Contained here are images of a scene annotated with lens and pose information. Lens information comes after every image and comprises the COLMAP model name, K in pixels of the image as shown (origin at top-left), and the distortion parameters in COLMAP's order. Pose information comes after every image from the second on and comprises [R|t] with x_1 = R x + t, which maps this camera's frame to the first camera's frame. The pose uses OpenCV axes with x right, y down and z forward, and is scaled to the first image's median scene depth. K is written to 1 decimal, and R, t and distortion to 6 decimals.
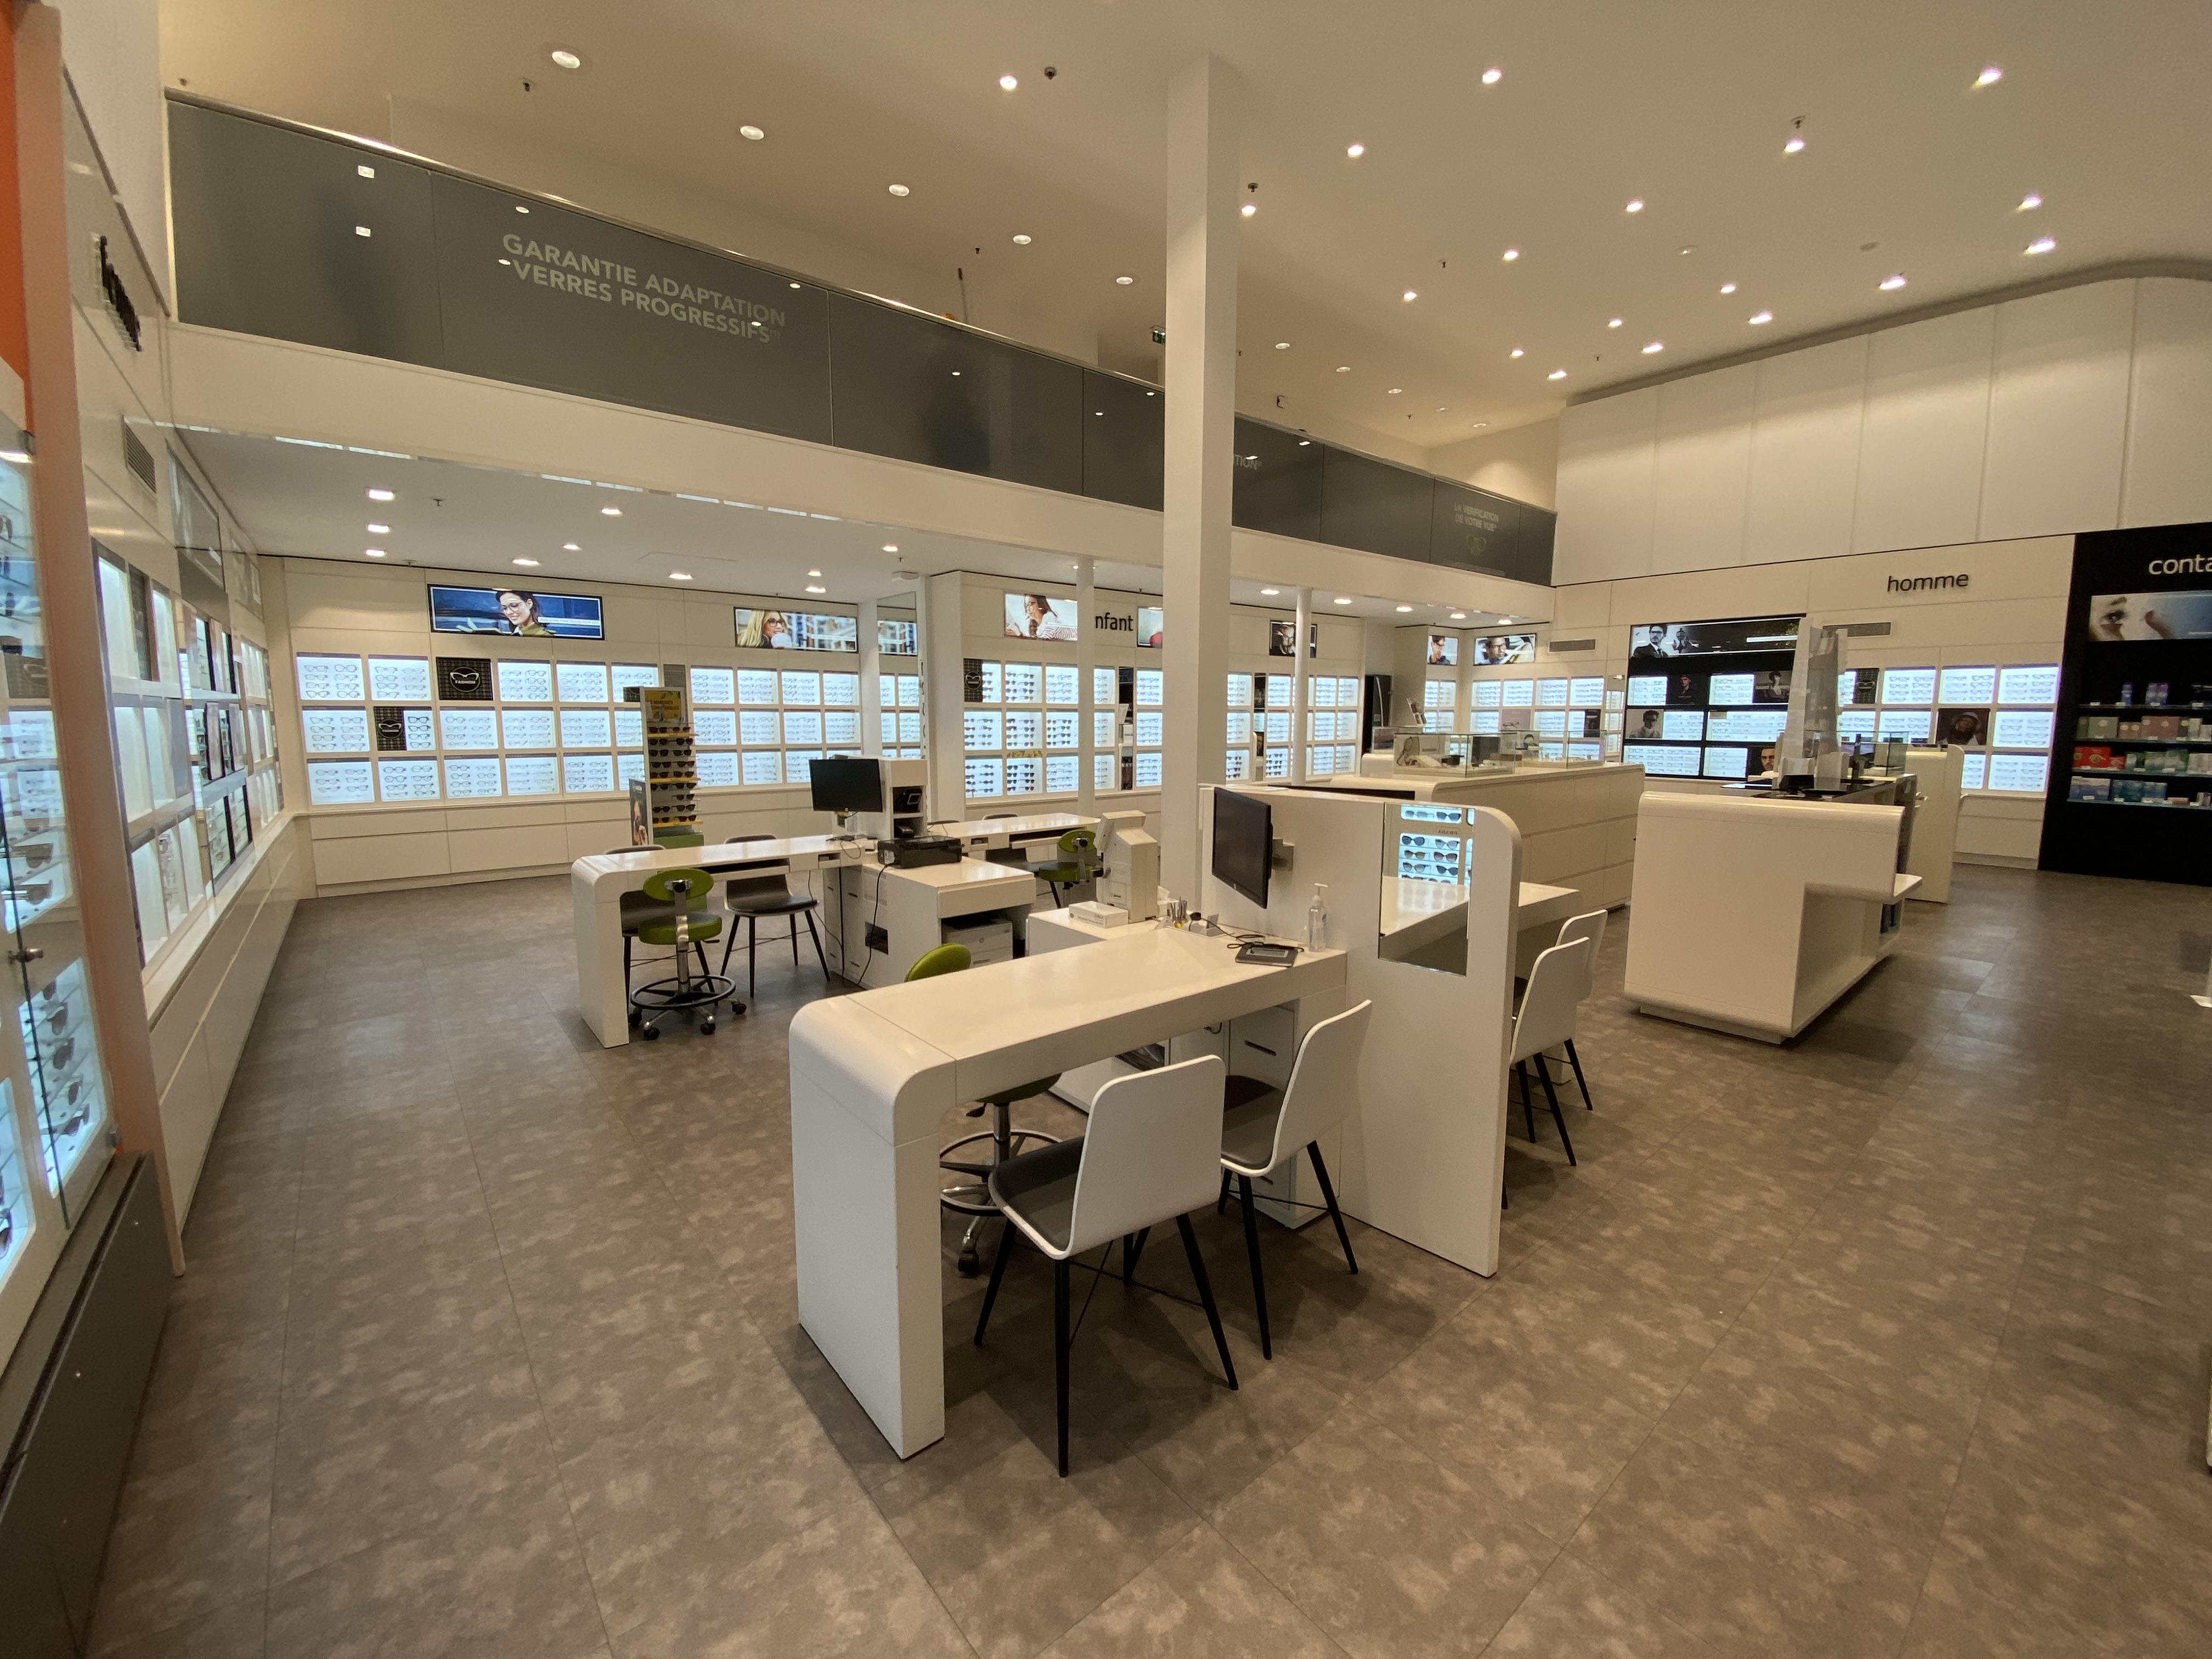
lens RADIAL K [[888.8, 0, 1123.5], [0, 888.8, 835.4], [0, 0, 1]] dist [0.008865, -0.001776]
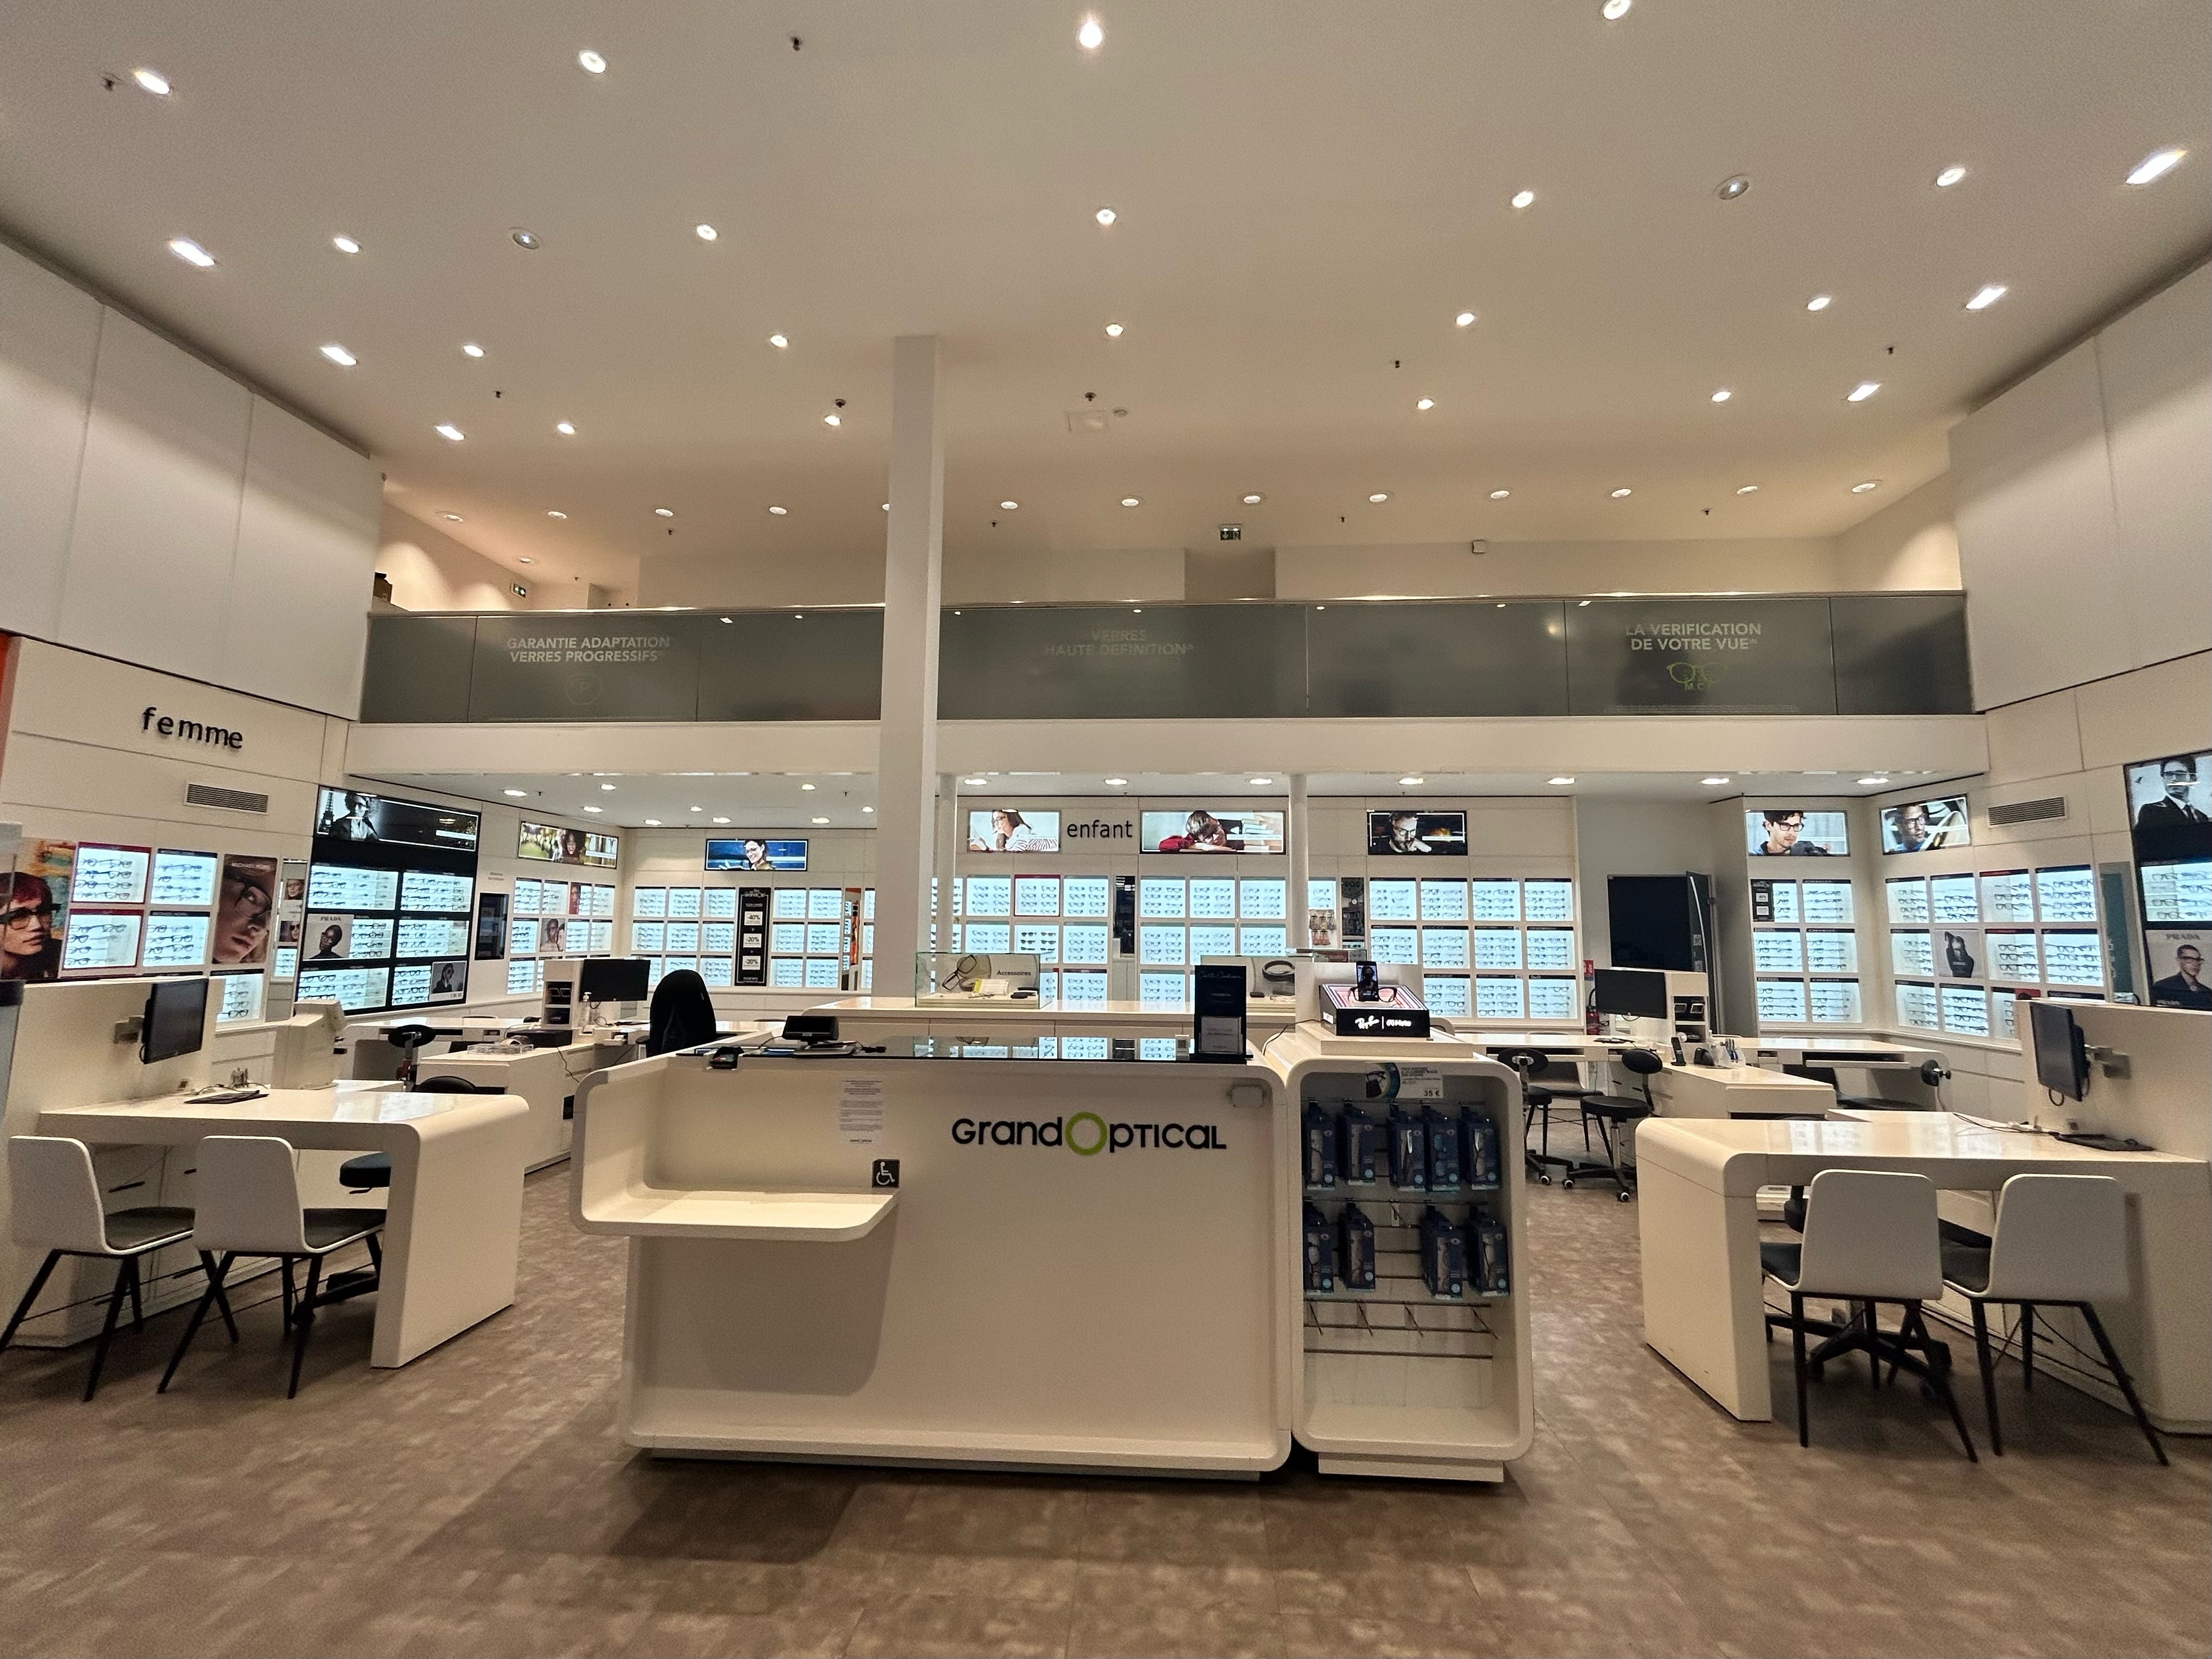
lens RADIAL K [[932.0, 0, 1108.0], [0, 932.0, 817.3], [0, 0, 1]] dist [0.002873, -0.000779]
pose [[0.712960, -0.079636, -0.696667, 0.709234], [-0.108293, 0.969105, -0.221604, -0.037199], [0.692791, 0.233439, 0.682309, 0.343183]]
